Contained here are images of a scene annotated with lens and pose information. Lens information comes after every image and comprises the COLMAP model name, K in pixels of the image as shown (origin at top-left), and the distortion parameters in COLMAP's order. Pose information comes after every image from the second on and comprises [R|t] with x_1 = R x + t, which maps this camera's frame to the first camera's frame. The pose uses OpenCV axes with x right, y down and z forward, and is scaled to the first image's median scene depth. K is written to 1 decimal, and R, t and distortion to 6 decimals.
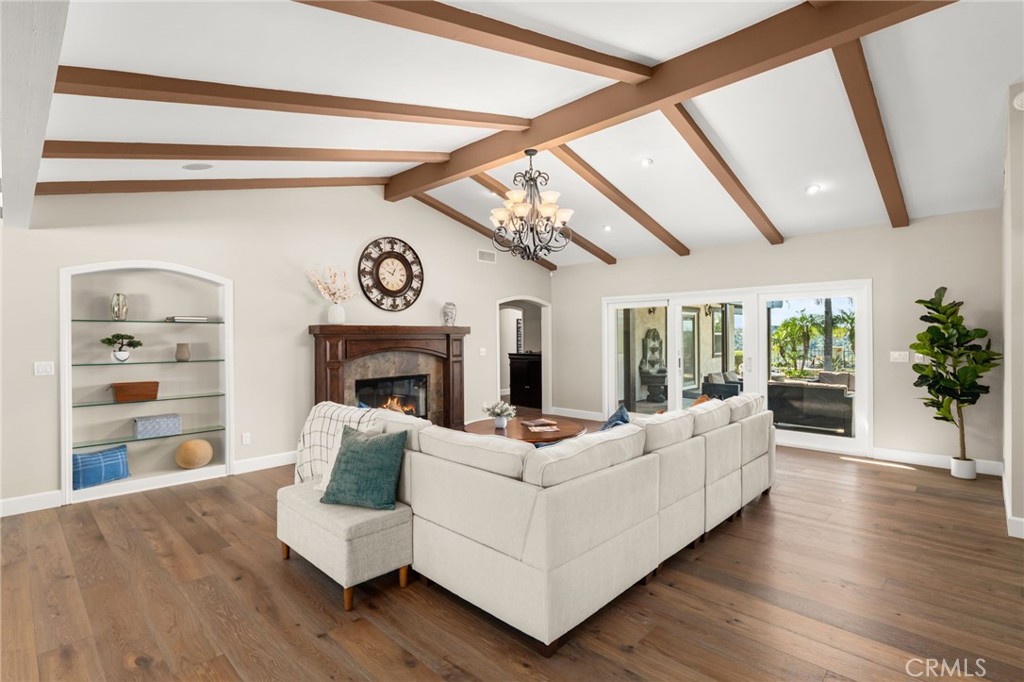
lens RADIAL K [[470.4, 0, 512.8], [0, 470.4, 339.7], [0, 0, 1]] dist [-0.000926, -0.000111]
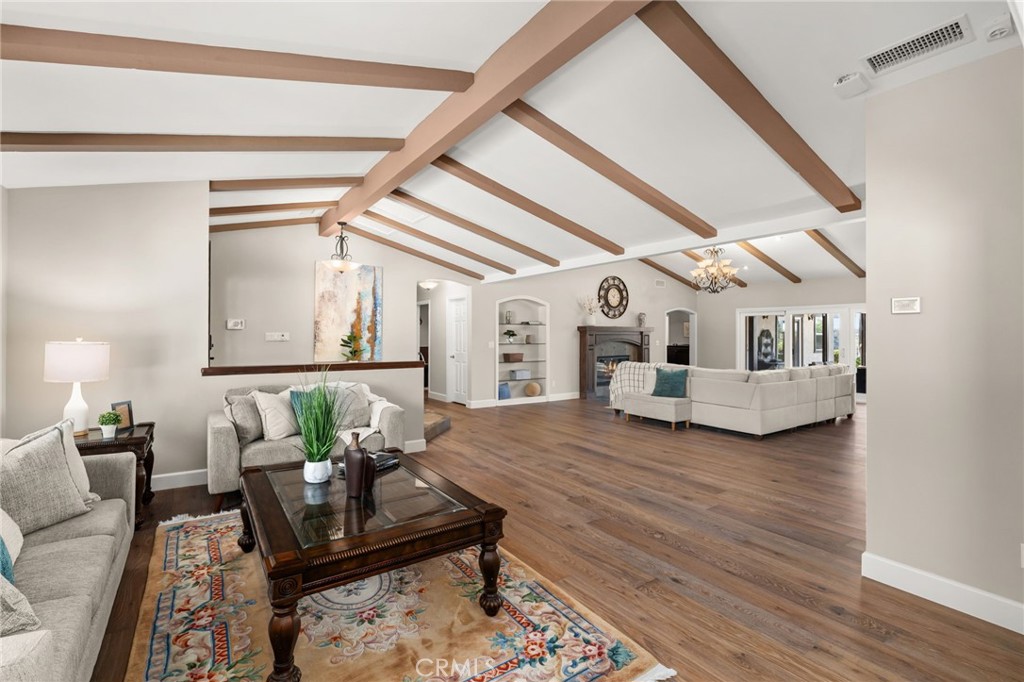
lens RADIAL K [[449.0, 0, 510.6], [0, 449.0, 335.5], [0, 0, 1]] dist [0.003928, 0.000412]
pose [[0.982735, 0.012039, -0.184628, -0.329766], [-0.013067, 0.999905, -0.004355, 0.015676], [0.184558, 0.006692, 0.982799, -0.724738]]
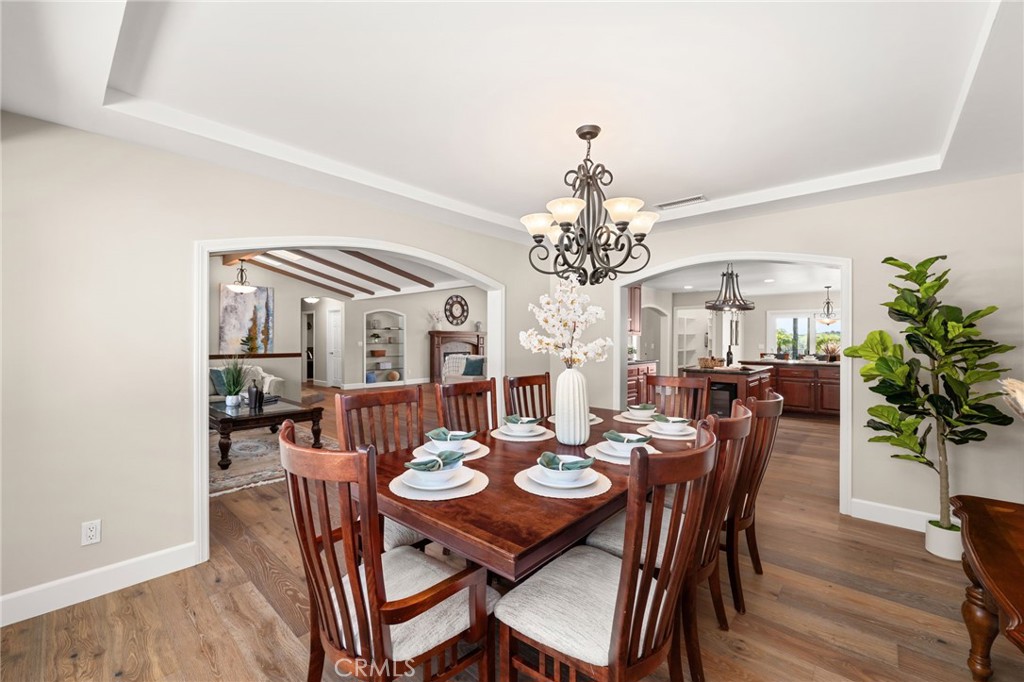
lens RADIAL K [[419.5, 0, 510.7], [0, 419.5, 340.5], [0, 0, 1]] dist [-0.000985, 0.000066]
pose [[0.999258, 0.010444, 0.037073, -0.056669], [-0.010261, 0.999934, -0.005099, 0.026620], [-0.037124, 0.004714, 0.999300, -1.213697]]
